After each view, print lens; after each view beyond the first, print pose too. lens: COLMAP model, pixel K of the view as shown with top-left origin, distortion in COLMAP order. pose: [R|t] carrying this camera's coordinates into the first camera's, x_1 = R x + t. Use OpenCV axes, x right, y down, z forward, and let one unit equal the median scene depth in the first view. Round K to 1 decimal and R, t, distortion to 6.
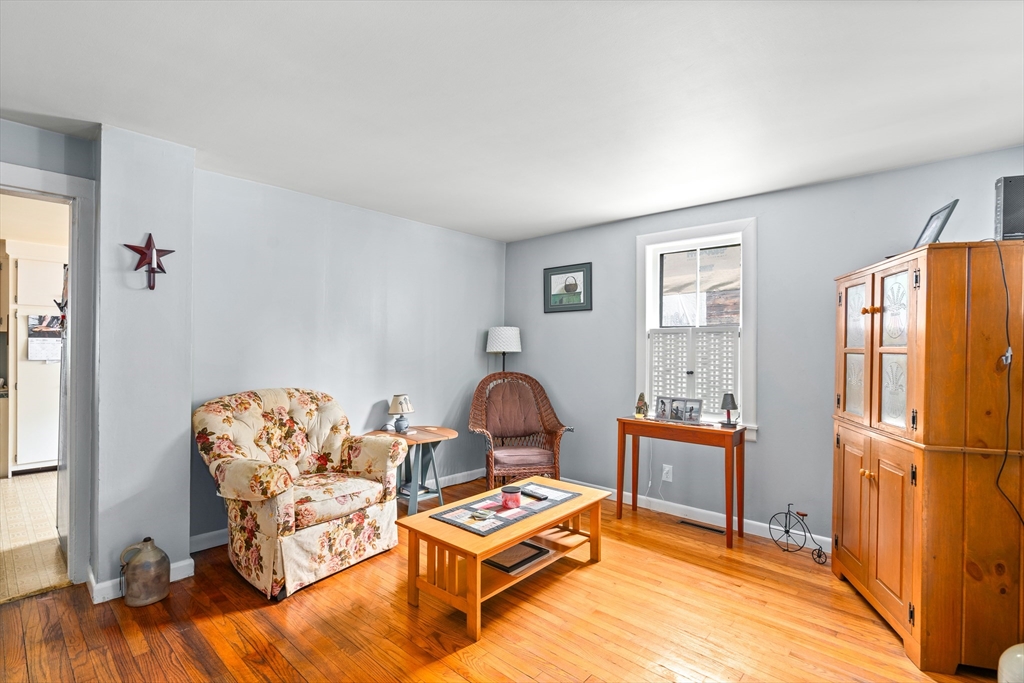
lens RADIAL K [[476.2, 0, 512.0], [0, 476.2, 341.5], [0, 0, 1]] dist [-0.001497, 0.000294]
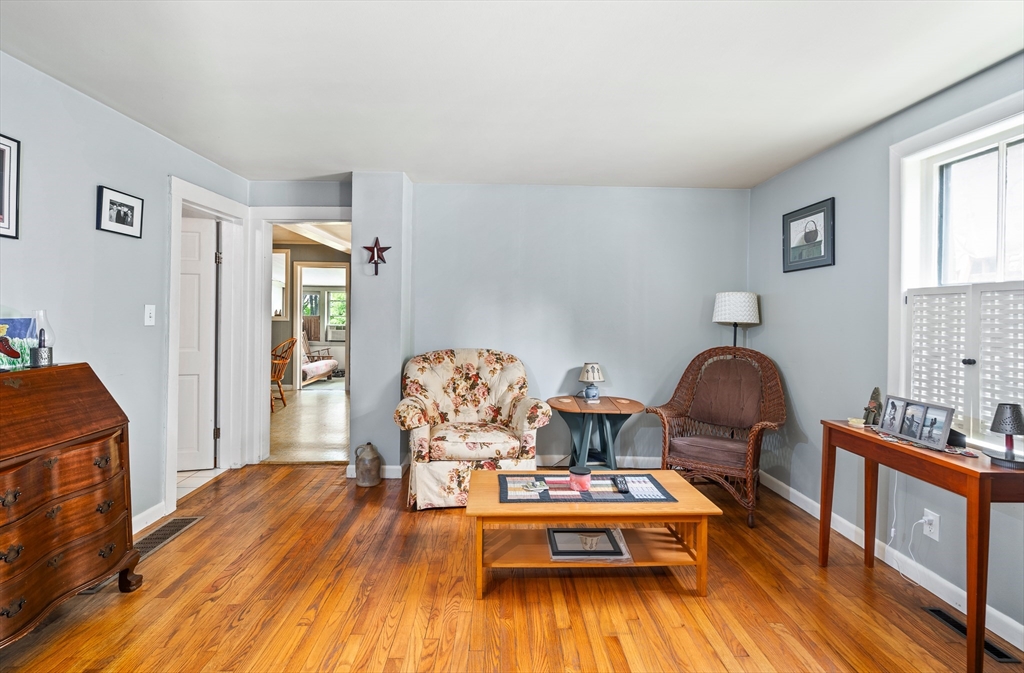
lens RADIAL K [[484.8, 0, 513.7], [0, 484.8, 307.2], [0, 0, 1]] dist [0.000760, 0.000542]
pose [[0.687122, -0.008249, -0.726495, 0.487526], [0.001776, 0.999952, -0.009674, 0.003991], [0.726540, 0.005357, 0.687104, 0.216023]]
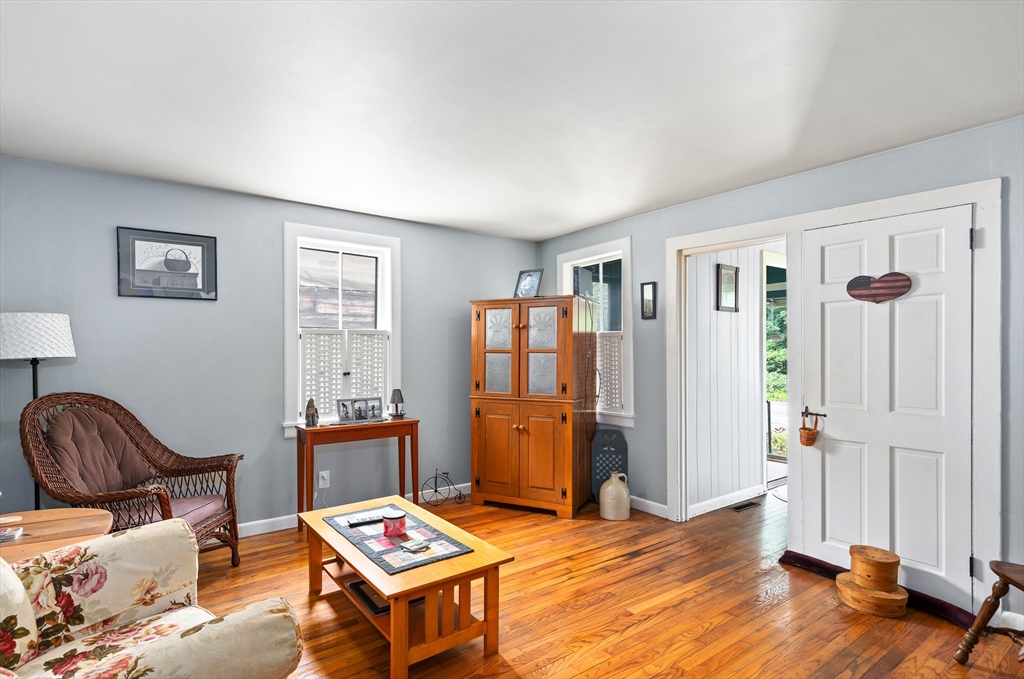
lens RADIAL K [[509.7, 0, 512.0], [0, 509.7, 339.5], [0, 0, 1]] dist [0.002881, 0.000406]
pose [[0.205318, 0.013685, 0.978600, -0.714955], [-0.012017, 0.999862, -0.011461, 0.000613], [-0.978621, -0.009407, 0.205454, 0.496083]]
